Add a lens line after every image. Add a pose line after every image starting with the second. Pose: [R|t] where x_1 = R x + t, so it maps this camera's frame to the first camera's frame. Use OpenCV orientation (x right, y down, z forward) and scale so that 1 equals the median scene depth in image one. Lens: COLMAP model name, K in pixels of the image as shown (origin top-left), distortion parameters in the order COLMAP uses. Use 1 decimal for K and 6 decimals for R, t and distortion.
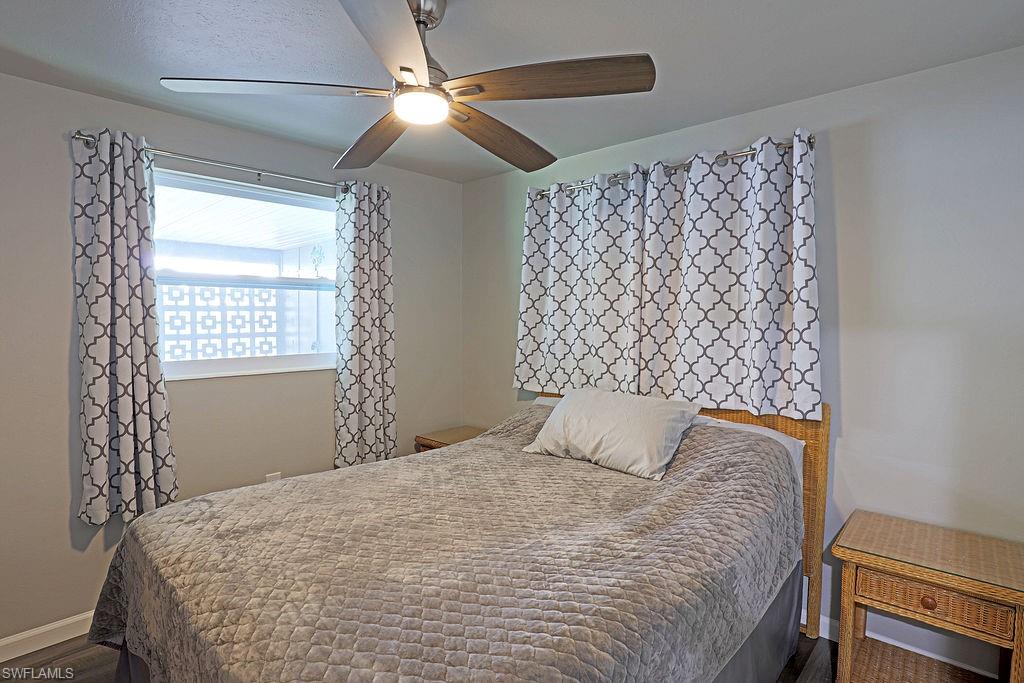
lens RADIAL K [[518.3, 0, 513.2], [0, 518.3, 339.0], [0, 0, 1]] dist [-0.022346, 0.000597]
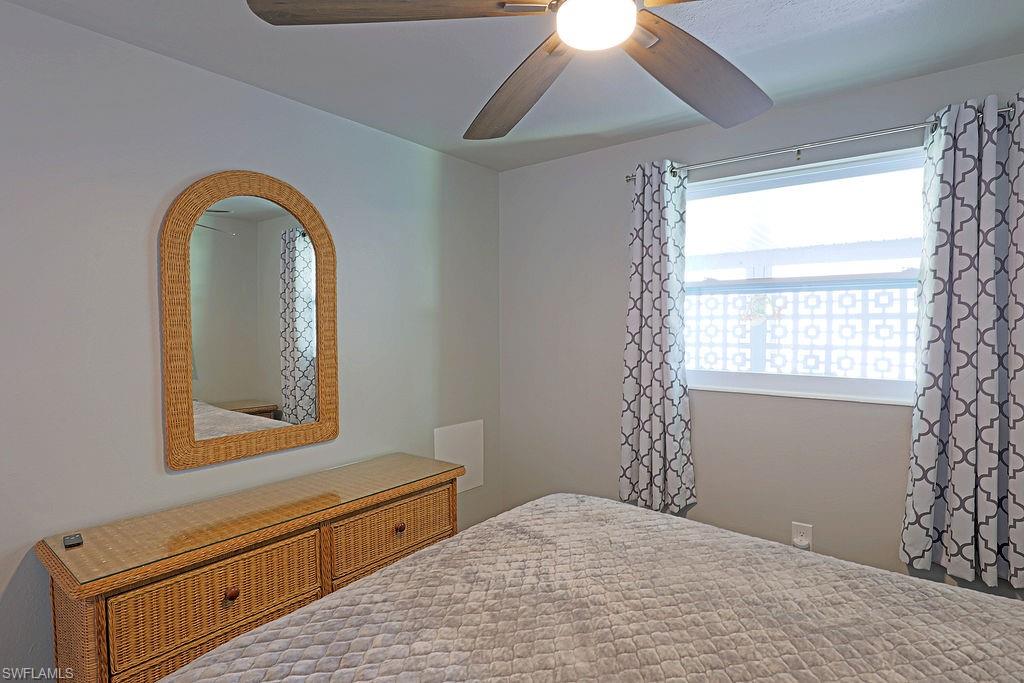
lens RADIAL K [[518.3, 0, 513.9], [0, 518.3, 339.7], [0, 0, 1]] dist [-0.022346, 0.000597]
pose [[0.104056, 0.024208, -0.994277, 0.266774], [-0.040223, 0.998988, 0.020113, -0.019867], [0.993758, 0.037900, 0.104924, 0.458349]]
